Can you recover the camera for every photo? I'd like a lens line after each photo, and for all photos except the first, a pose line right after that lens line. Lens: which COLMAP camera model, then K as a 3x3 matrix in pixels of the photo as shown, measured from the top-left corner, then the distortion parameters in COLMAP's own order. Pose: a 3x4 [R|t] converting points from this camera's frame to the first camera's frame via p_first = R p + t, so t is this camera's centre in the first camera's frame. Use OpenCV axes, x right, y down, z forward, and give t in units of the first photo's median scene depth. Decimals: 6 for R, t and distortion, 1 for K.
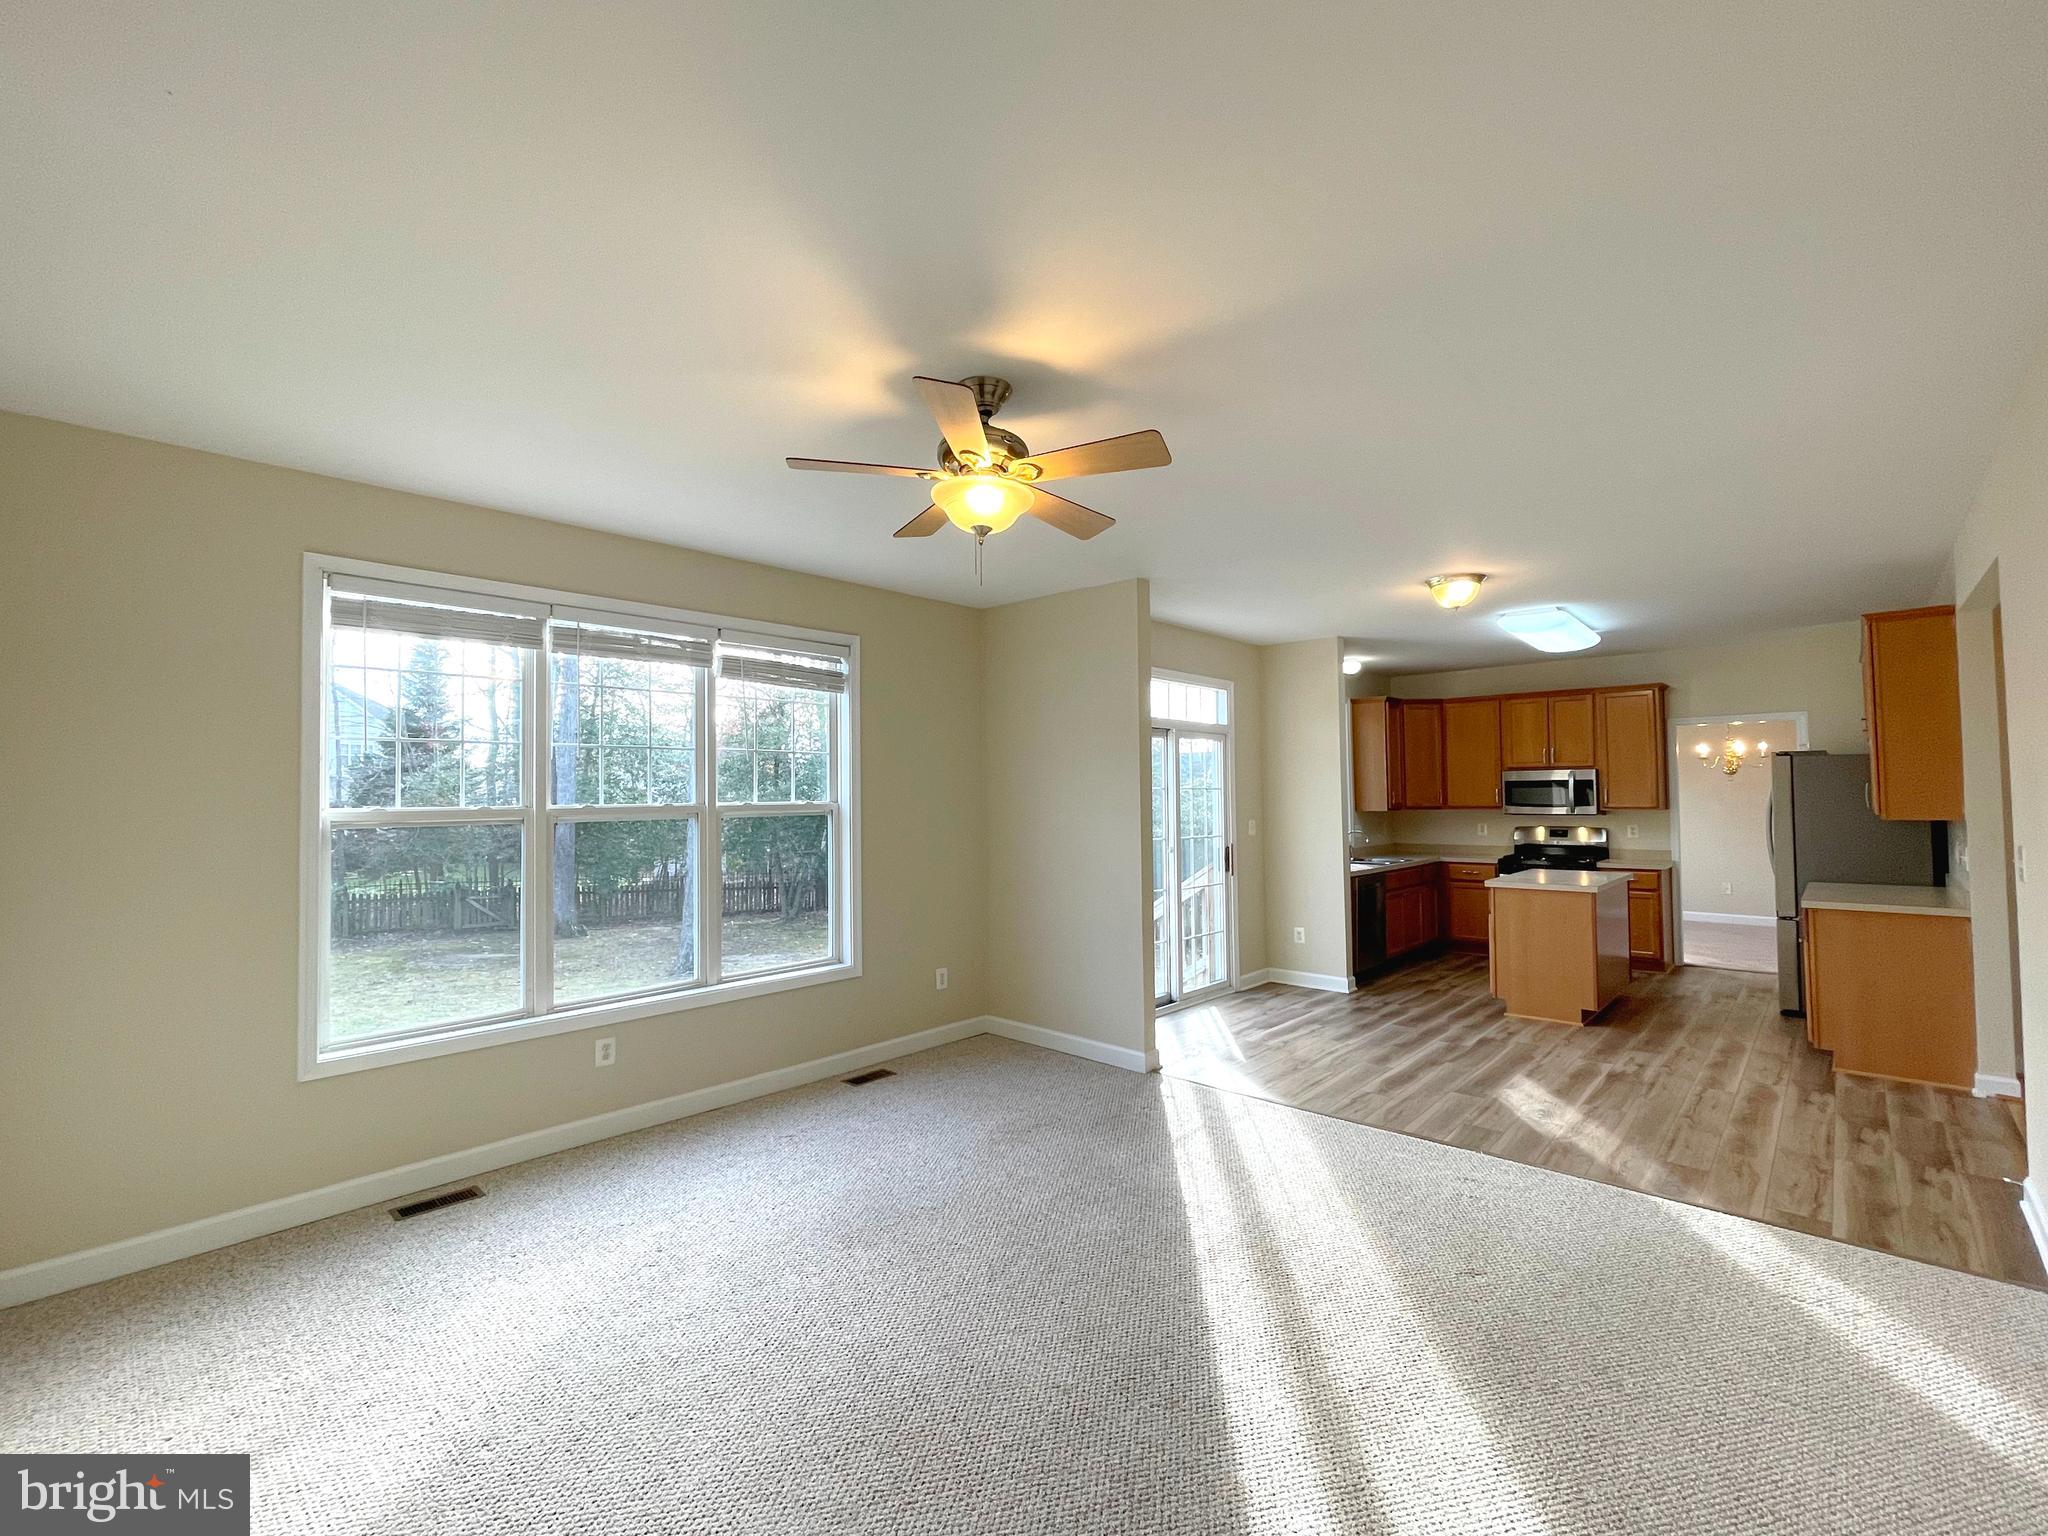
lens RADIAL K [[890.1, 0, 1019.1], [0, 890.1, 769.8], [0, 0, 1]] dist [-0.002145, 0.000627]
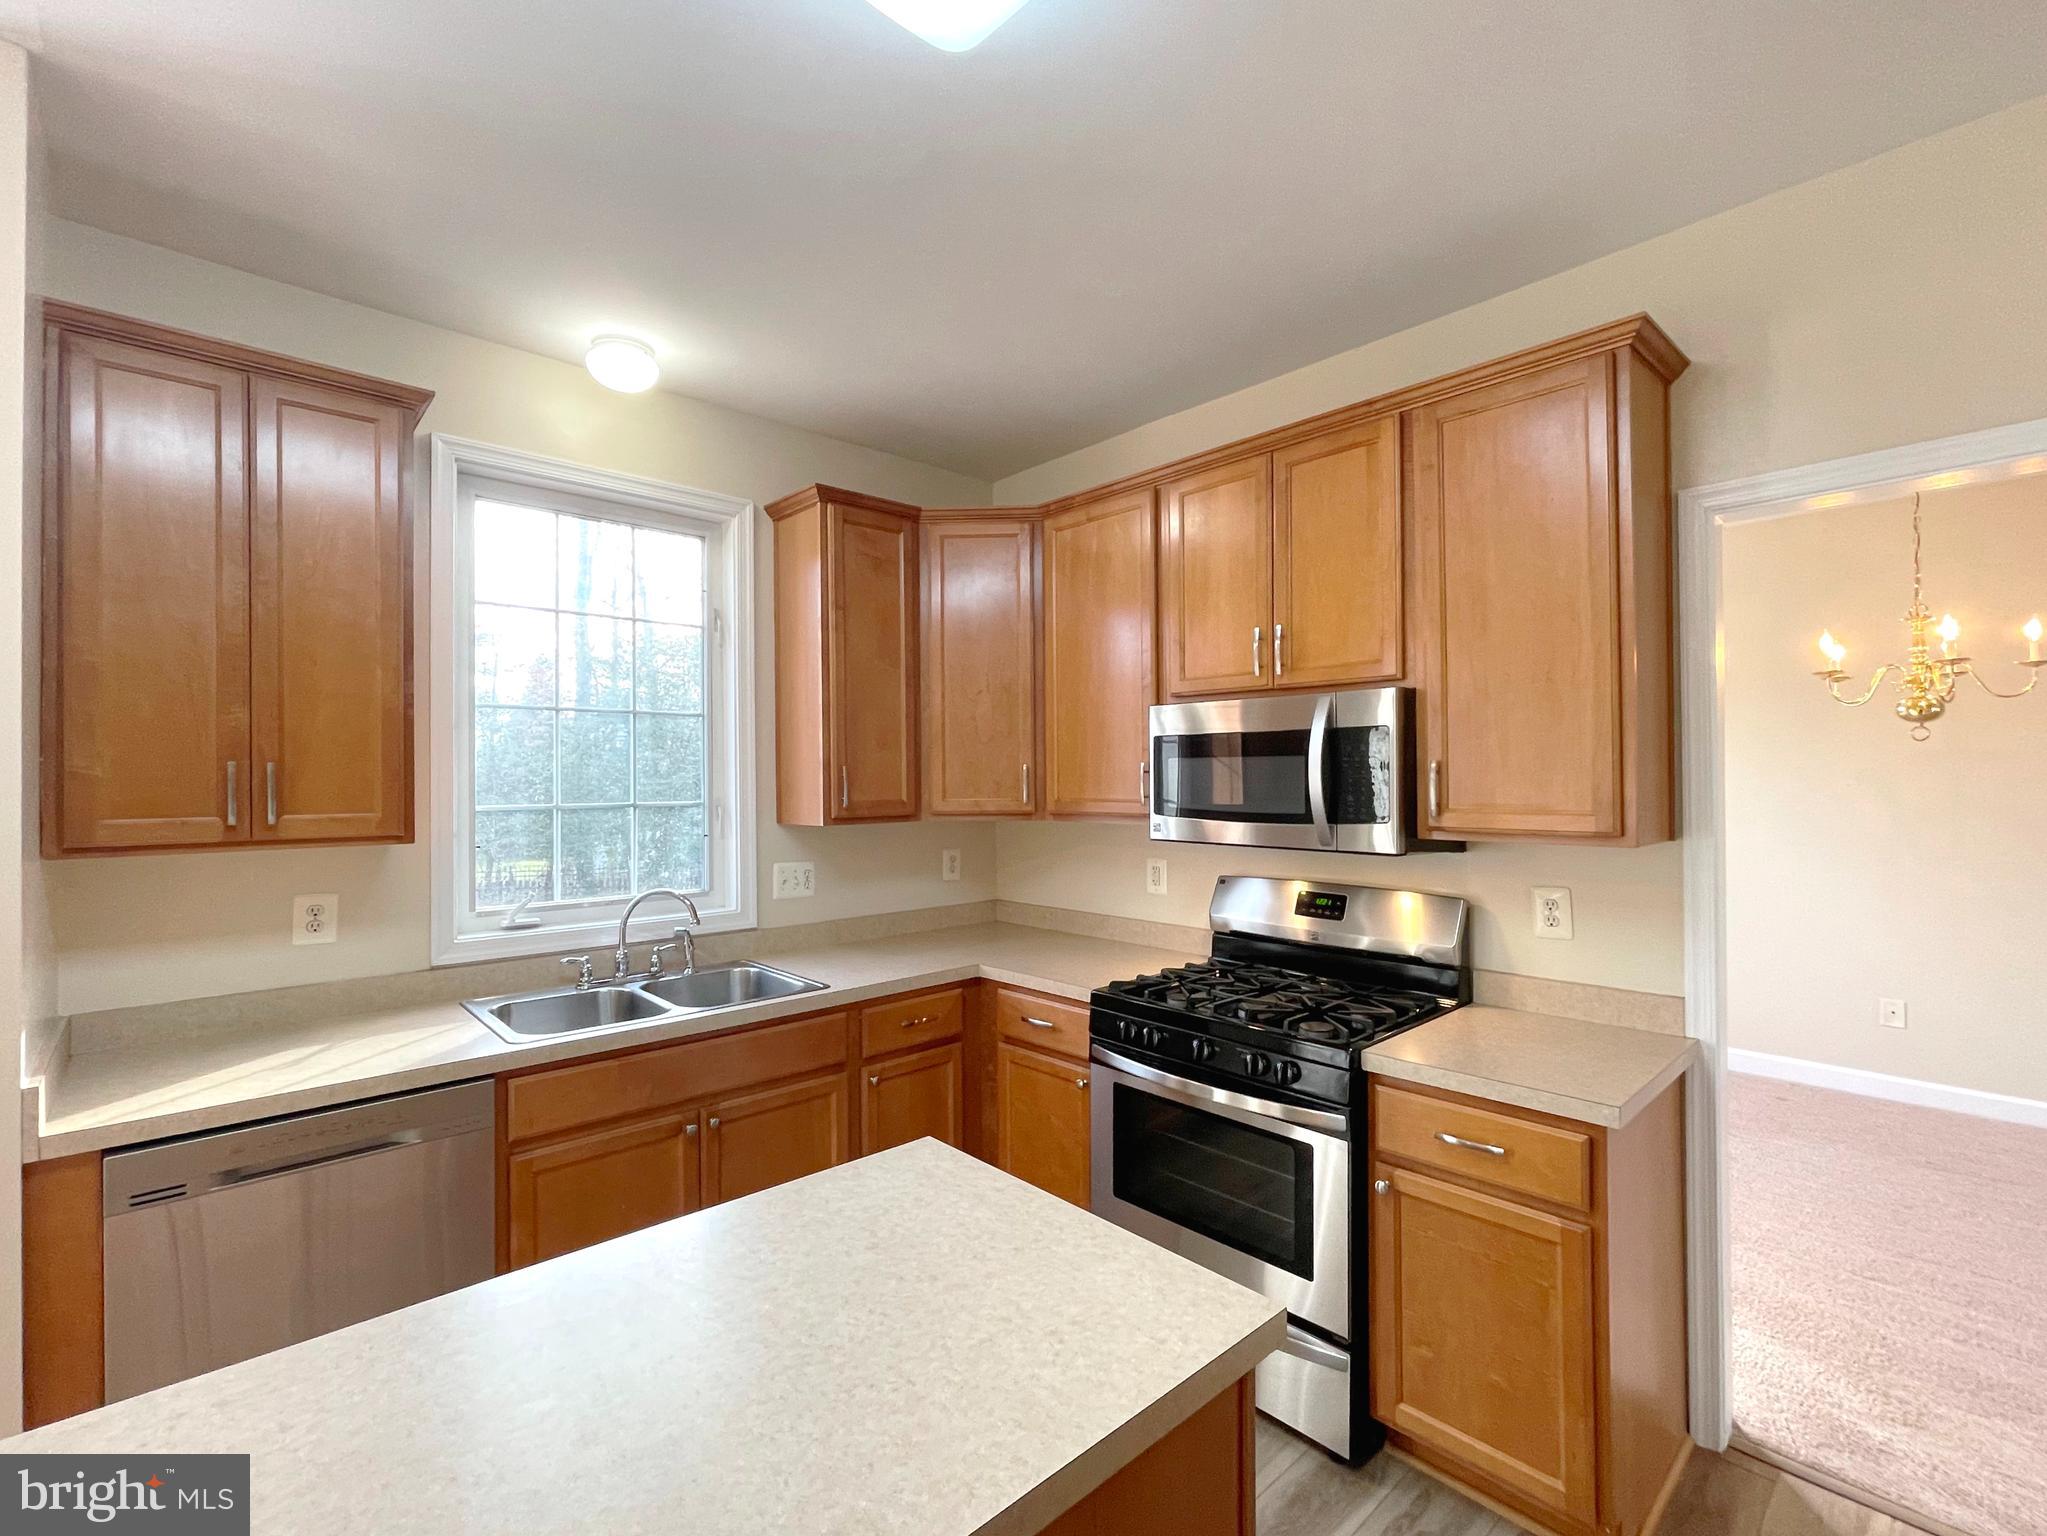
lens RADIAL K [[917.9, 0, 1026.0], [0, 917.9, 764.4], [0, 0, 1]] dist [0.003314, 0.000406]
pose [[0.996831, 0.003857, -0.079450, 0.860982], [-0.002459, 0.999841, 0.017688, 0.027498], [0.079506, -0.017436, 0.996682, 1.099035]]
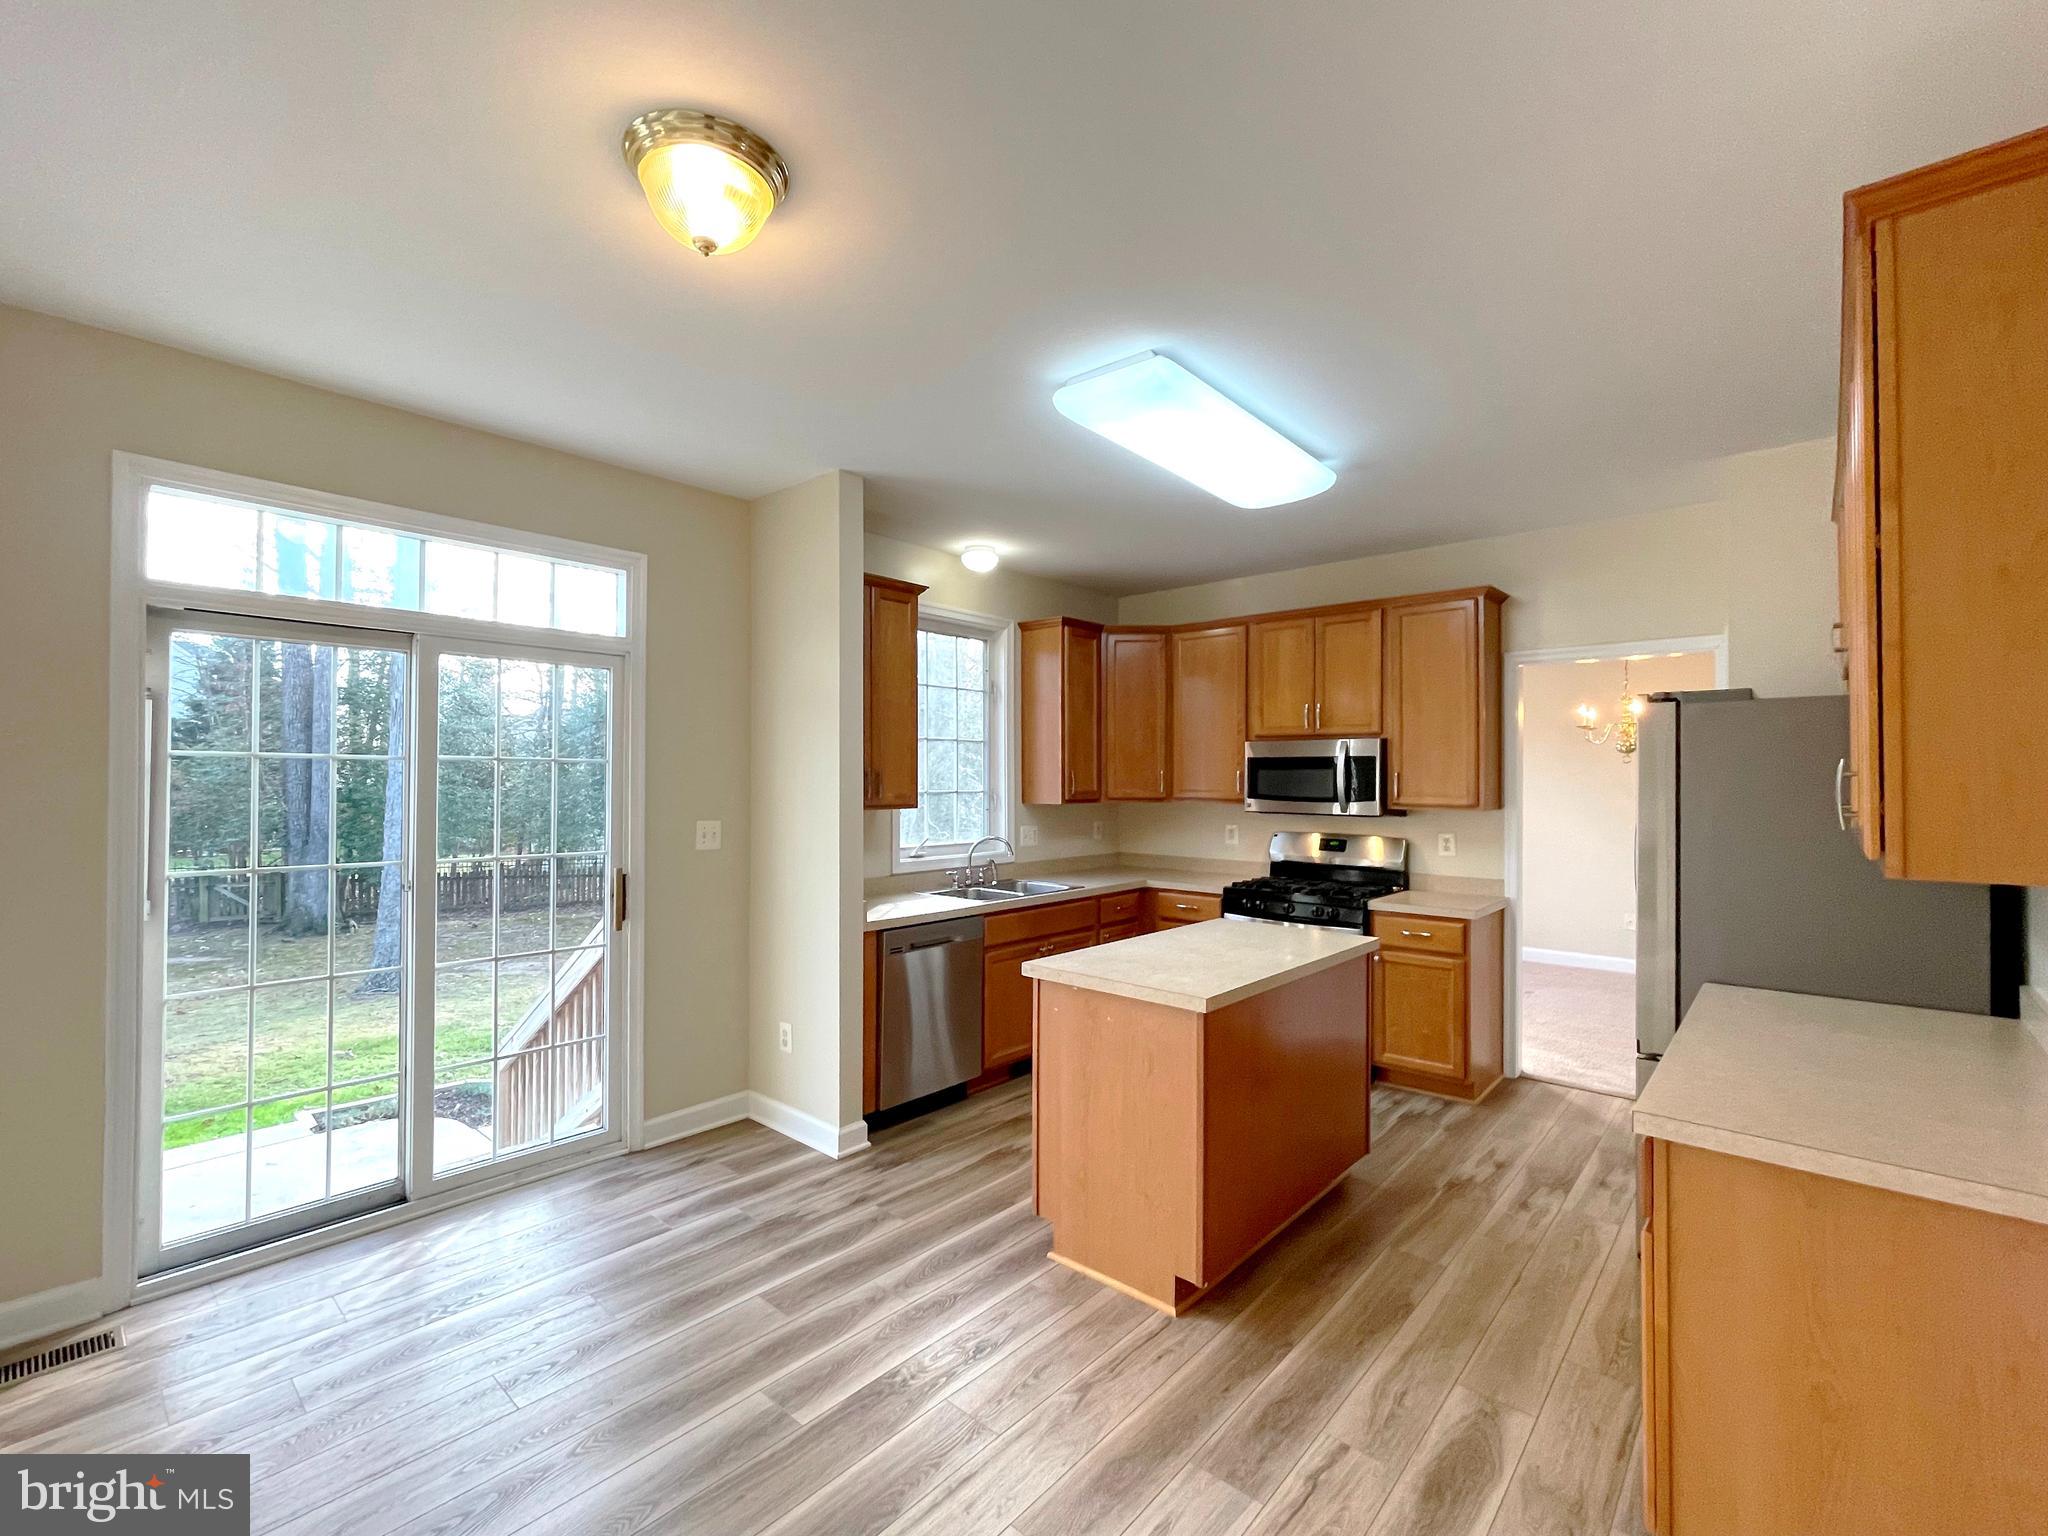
lens RADIAL K [[890.1, 0, 1019.1], [0, 890.1, 769.8], [0, 0, 1]] dist [-0.002145, 0.000627]
pose [[0.999728, 0.013977, 0.018662, 0.619005], [-0.014368, 0.999676, 0.021003, 0.016977], [-0.018363, -0.021266, 0.999605, 0.651259]]
